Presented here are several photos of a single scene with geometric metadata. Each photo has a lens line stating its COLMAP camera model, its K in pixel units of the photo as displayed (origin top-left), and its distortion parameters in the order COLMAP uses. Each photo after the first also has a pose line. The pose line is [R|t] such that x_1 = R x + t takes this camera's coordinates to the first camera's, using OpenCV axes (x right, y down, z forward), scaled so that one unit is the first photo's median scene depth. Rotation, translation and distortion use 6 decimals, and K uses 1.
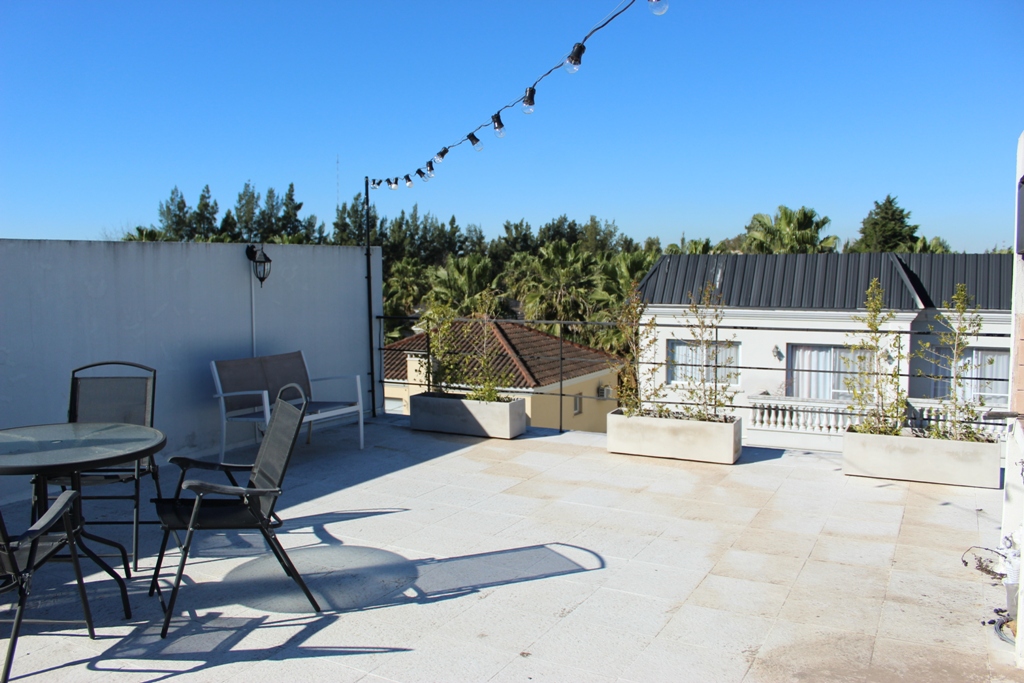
lens RADIAL K [[853.3, 0, 512.0], [0, 853.3, 341.5], [0, 0, 1]] dist [-0.164788, 0.140331]
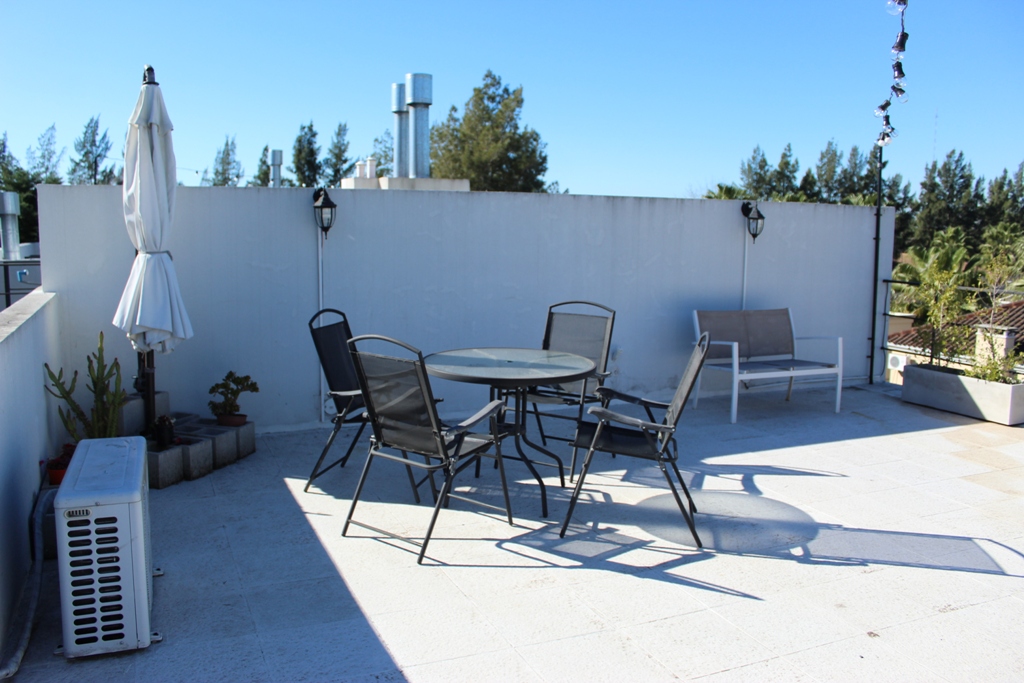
lens RADIAL K [[853.3, 0, 512.0], [0, 853.3, 341.5], [0, 0, 1]] dist [-0.164788, 0.140331]
pose [[0.788814, 0.098424, -0.606701, 0.179492], [-0.068852, 0.995032, 0.071903, 0.002246], [0.610764, -0.014945, 0.791672, 0.010121]]
